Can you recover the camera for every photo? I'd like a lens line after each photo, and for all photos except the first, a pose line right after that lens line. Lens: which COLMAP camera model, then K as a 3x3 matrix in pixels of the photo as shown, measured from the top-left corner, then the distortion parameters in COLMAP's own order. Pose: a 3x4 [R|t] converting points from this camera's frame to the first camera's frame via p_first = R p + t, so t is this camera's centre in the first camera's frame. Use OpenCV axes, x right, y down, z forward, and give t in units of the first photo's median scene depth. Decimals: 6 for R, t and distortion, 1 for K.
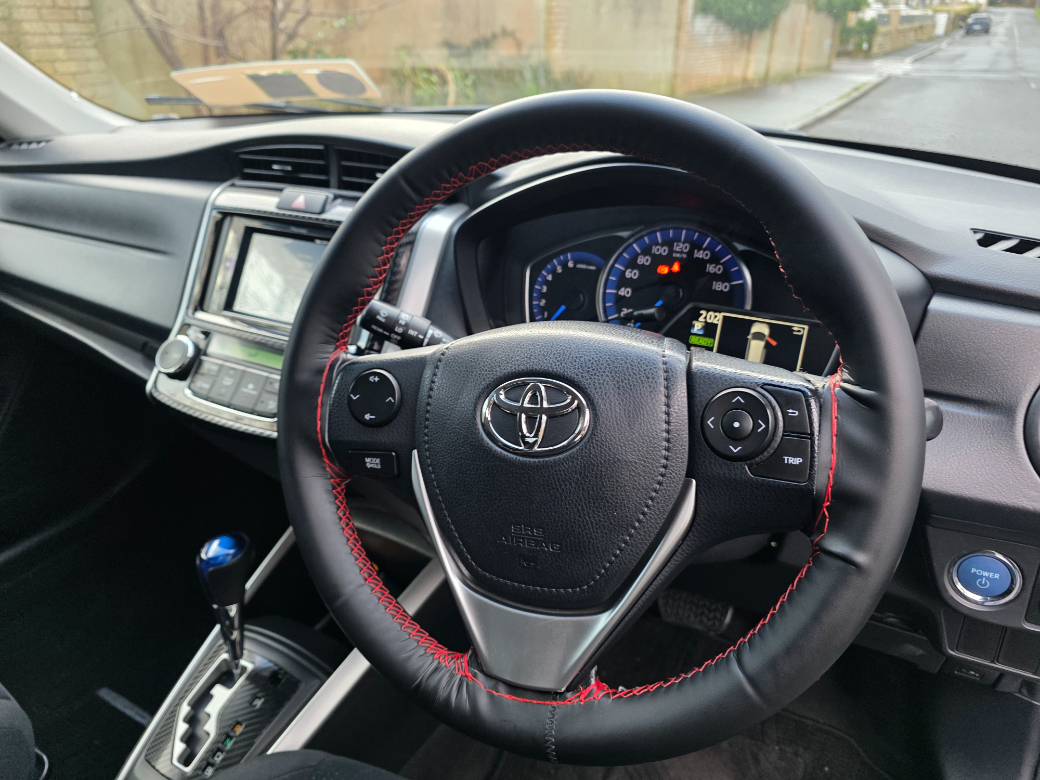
lens RADIAL K [[713.4, 0, 476.7], [0, 713.4, 389.0], [0, 0, 1]] dist [0.000611, -0.001467]
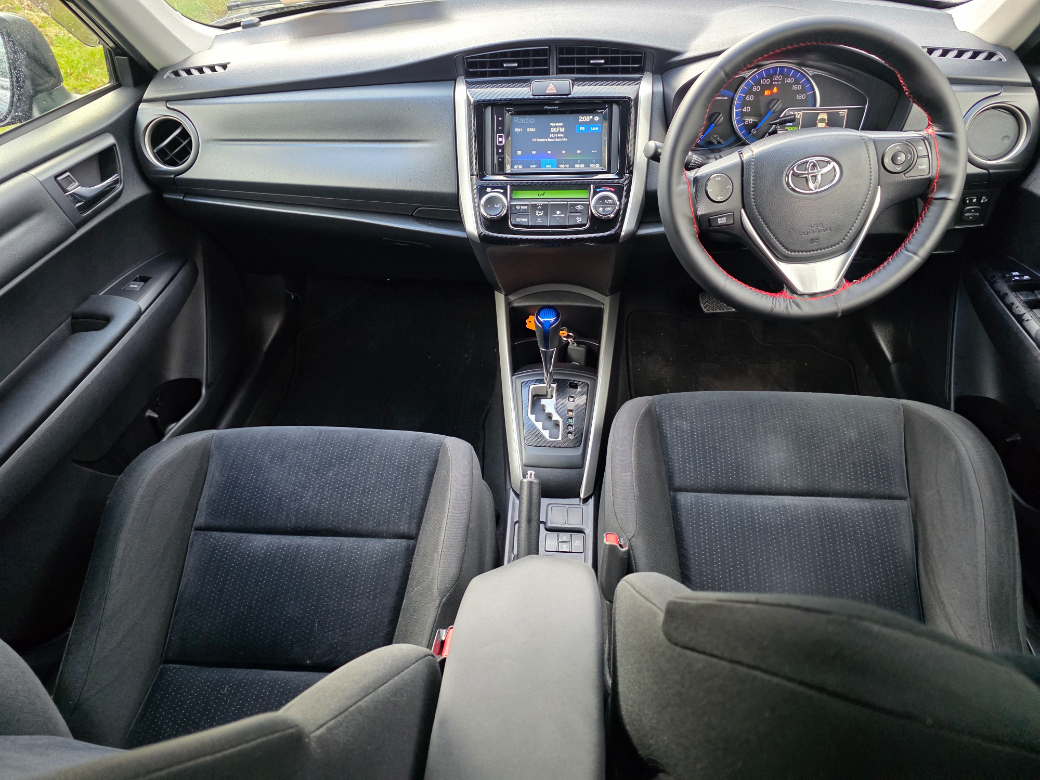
lens RADIAL K [[698.4, 0, 516.2], [0, 698.4, 385.7], [0, 0, 1]] dist [0.006306, 0.002446]
pose [[0.917637, -0.294944, 0.266365, -1.022184], [0.220101, 0.935229, 0.277314, -0.105208], [-0.330904, -0.195846, 0.923118, -0.575893]]
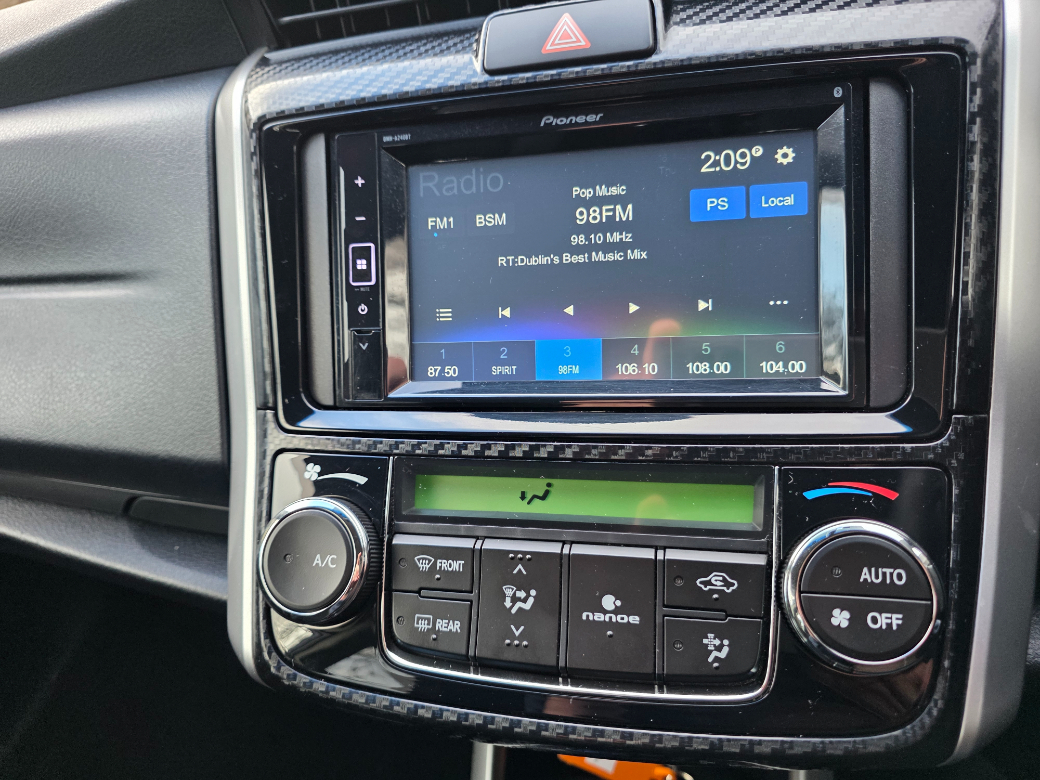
lens RADIAL K [[683.7, 0, 519.6], [0, 683.7, 365.7], [0, 0, 1]] dist [-0.056479, -0.000479]
pose [[0.950850, -0.255944, 0.174292, -0.410610], [0.245499, 0.966137, 0.079434, -0.155873], [-0.188721, -0.032742, 0.981485, 0.750862]]
